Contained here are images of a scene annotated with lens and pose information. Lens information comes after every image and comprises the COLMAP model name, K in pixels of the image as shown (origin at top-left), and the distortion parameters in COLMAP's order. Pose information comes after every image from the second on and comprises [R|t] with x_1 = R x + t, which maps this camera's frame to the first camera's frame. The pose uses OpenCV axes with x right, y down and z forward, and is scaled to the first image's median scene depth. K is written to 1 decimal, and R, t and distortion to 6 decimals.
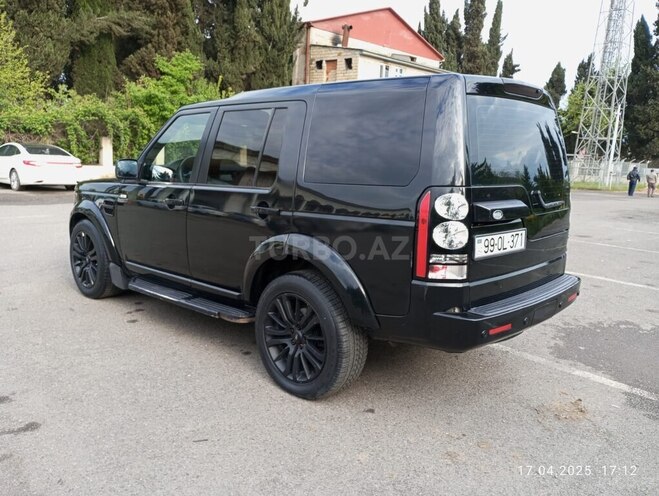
lens RADIAL K [[543.2, 0, 338.0], [0, 543.2, 247.1], [0, 0, 1]] dist [0.089126, -0.100415]
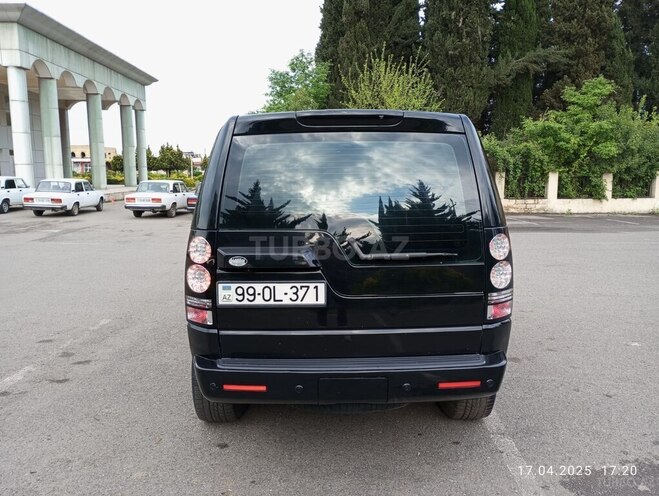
lens RADIAL K [[543.2, 0, 338.0], [0, 543.2, 247.1], [0, 0, 1]] dist [0.089126, -0.100415]
pose [[0.693442, 0.050564, -0.718736, 0.108882], [-0.090515, 0.995745, -0.017278, -0.008368], [0.714804, 0.077038, 0.695068, 0.048568]]
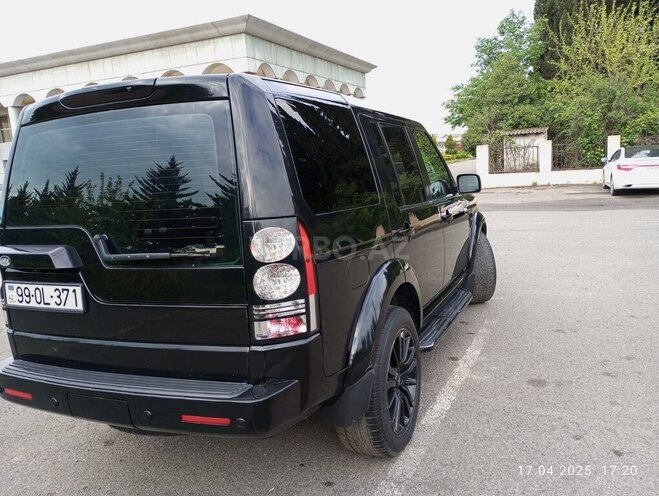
lens RADIAL K [[543.2, 0, 338.0], [0, 543.2, 247.1], [0, 0, 1]] dist [0.089126, -0.100415]
pose [[0.322189, 0.081022, -0.943202, 0.131577], [-0.077393, 0.995250, 0.059056, -0.017673], [0.943507, 0.053970, 0.326929, 0.123145]]
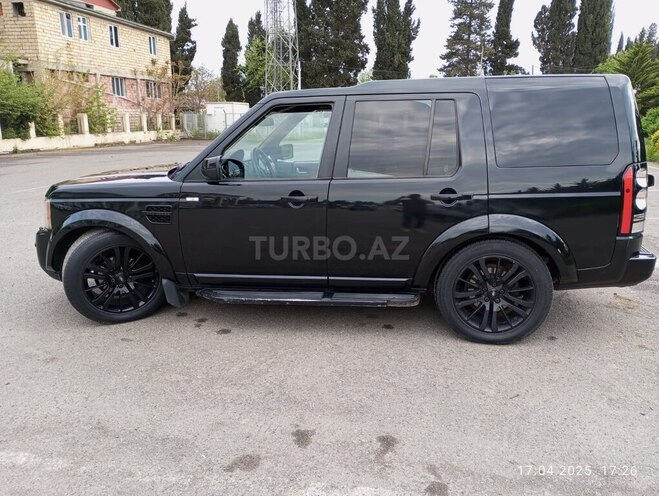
lens RADIAL K [[550.8, 0, 327.3], [0, 550.8, 262.7], [0, 0, 1]] dist [0.000124, -0.005272]
pose [[0.838686, -0.180665, 0.513776, -0.115426], [0.126311, 0.982178, 0.139186, -0.015219], [-0.529765, -0.051837, 0.846559, 0.024504]]
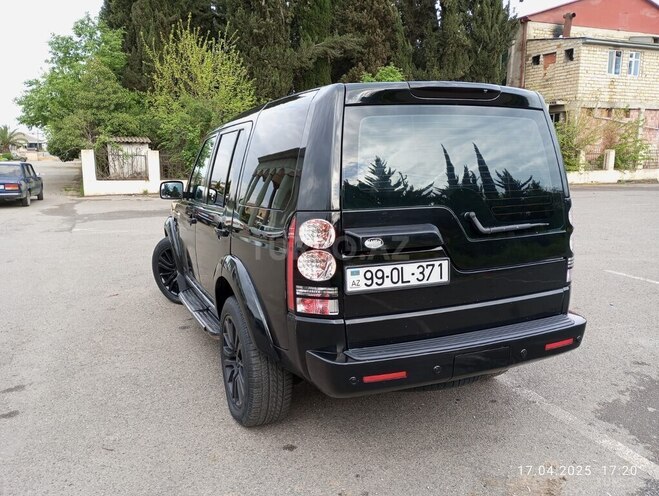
lens RADIAL K [[543.2, 0, 338.0], [0, 543.2, 247.1], [0, 0, 1]] dist [0.089126, -0.100415]
pose [[0.914267, 0.019988, -0.404619, 0.059556], [-0.024160, 0.999695, -0.005205, -0.004764], [0.404392, 0.014535, 0.914470, 0.020014]]
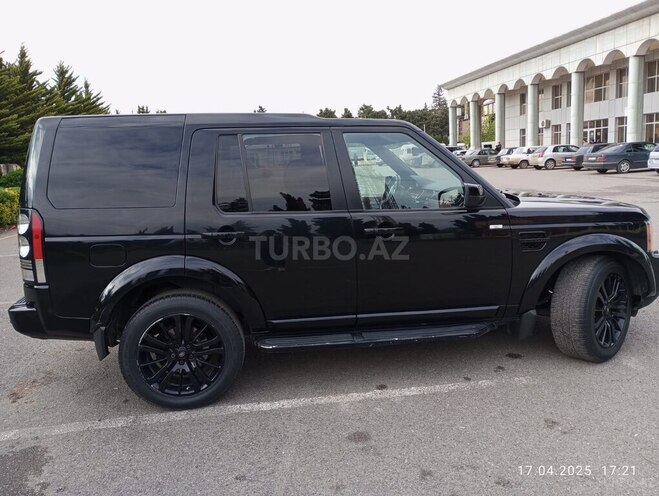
lens RADIAL K [[543.2, 0, 338.0], [0, 543.2, 247.1], [0, 0, 1]] dist [0.089126, -0.100415]
pose [[-0.634561, 0.113385, -0.764511, 0.109104], [-0.111136, 0.965514, 0.235441, -0.045609], [0.764841, 0.234366, -0.600076, 0.271620]]
